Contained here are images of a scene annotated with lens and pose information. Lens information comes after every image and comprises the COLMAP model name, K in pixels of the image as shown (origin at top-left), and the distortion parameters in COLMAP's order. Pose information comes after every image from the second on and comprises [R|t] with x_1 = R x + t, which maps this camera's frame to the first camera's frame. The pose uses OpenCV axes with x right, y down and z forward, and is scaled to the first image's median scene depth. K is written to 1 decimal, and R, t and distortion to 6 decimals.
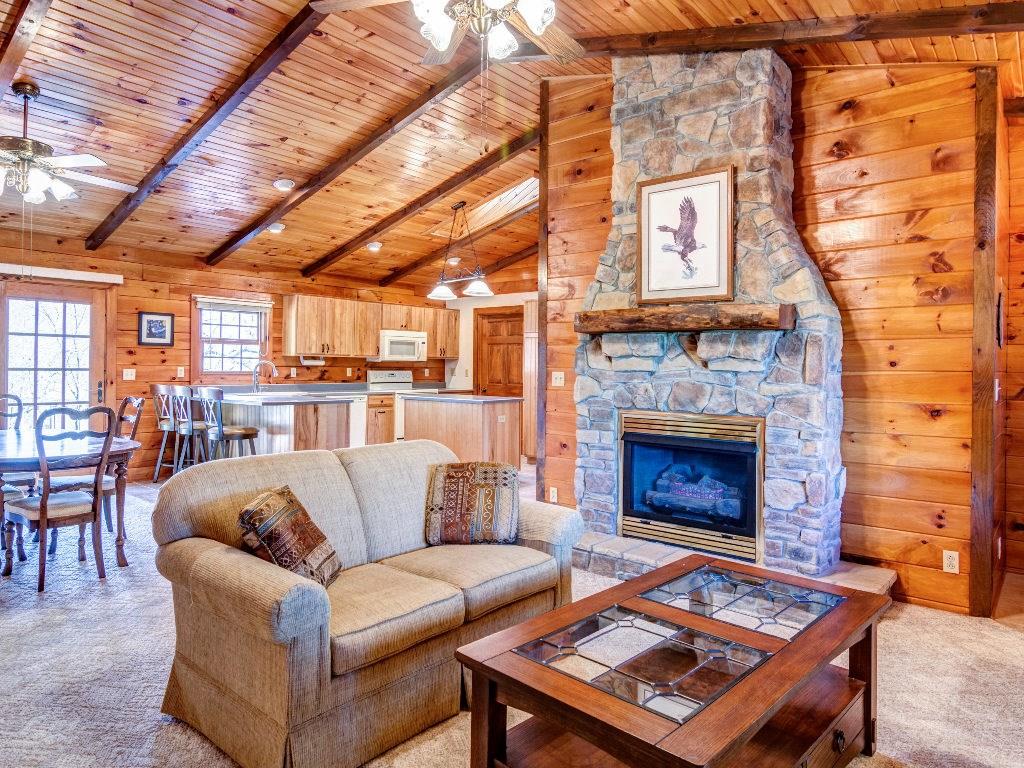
lens RADIAL K [[654.3, 0, 511.0], [0, 654.3, 364.0], [0, 0, 1]] dist [-0.002984, -0.000258]
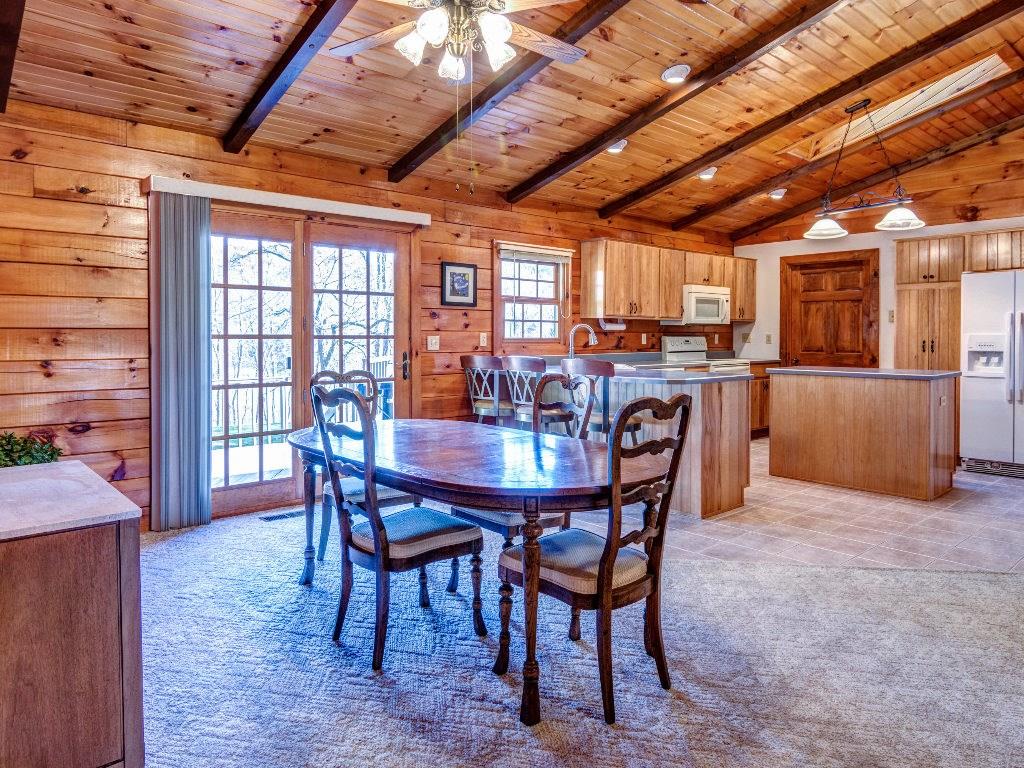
lens RADIAL K [[672.0, 0, 514.9], [0, 672.0, 344.1], [0, 0, 1]] dist [0.003236, 0.003168]
pose [[0.990559, -0.008014, -0.136849, -0.324333], [0.010250, 0.999825, 0.015645, 0.004976], [0.136700, -0.016900, 0.990468, 0.188895]]
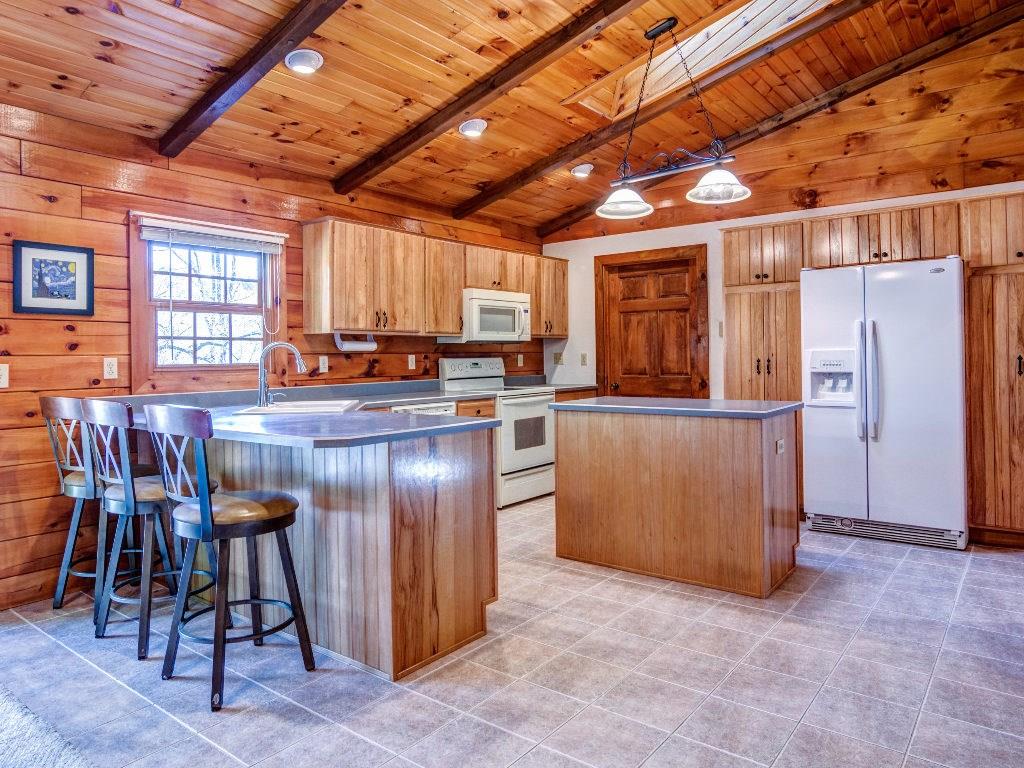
lens RADIAL K [[677.3, 0, 509.9], [0, 677.3, 354.5], [0, 0, 1]] dist [-0.005406, -0.000706]
pose [[0.998921, -0.024012, 0.039763, -0.204722], [0.023954, 0.999711, 0.001946, 0.007384], [-0.039798, -0.000992, 0.999207, 0.436616]]
